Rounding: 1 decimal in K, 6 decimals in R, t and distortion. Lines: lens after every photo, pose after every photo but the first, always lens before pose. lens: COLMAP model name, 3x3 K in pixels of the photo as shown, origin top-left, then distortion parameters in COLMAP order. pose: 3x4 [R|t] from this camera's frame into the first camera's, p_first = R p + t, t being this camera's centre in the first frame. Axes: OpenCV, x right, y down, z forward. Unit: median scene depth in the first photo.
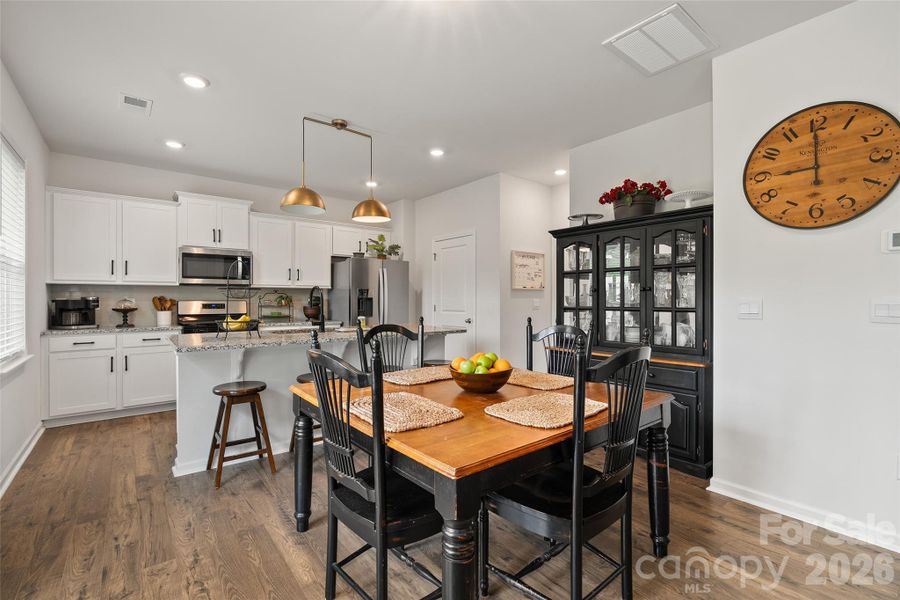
lens RADIAL K [[404.4, 0, 448.9], [0, 404.4, 302.2], [0, 0, 1]] dist [-0.010063, 0.003727]
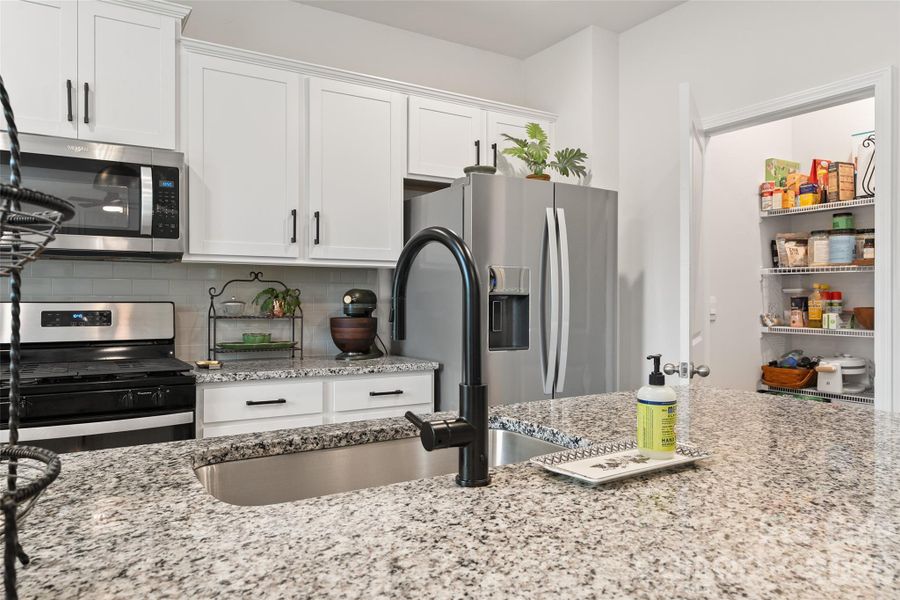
lens RADIAL K [[628.6, 0, 449.1], [0, 628.6, 298.7], [0, 0, 1]] dist [-0.003299, 0.000593]
pose [[0.991817, 0.002467, -0.127643, -0.235303], [-0.003043, 0.999986, -0.004320, -0.005845], [0.127630, 0.004673, 0.991811, 0.586784]]
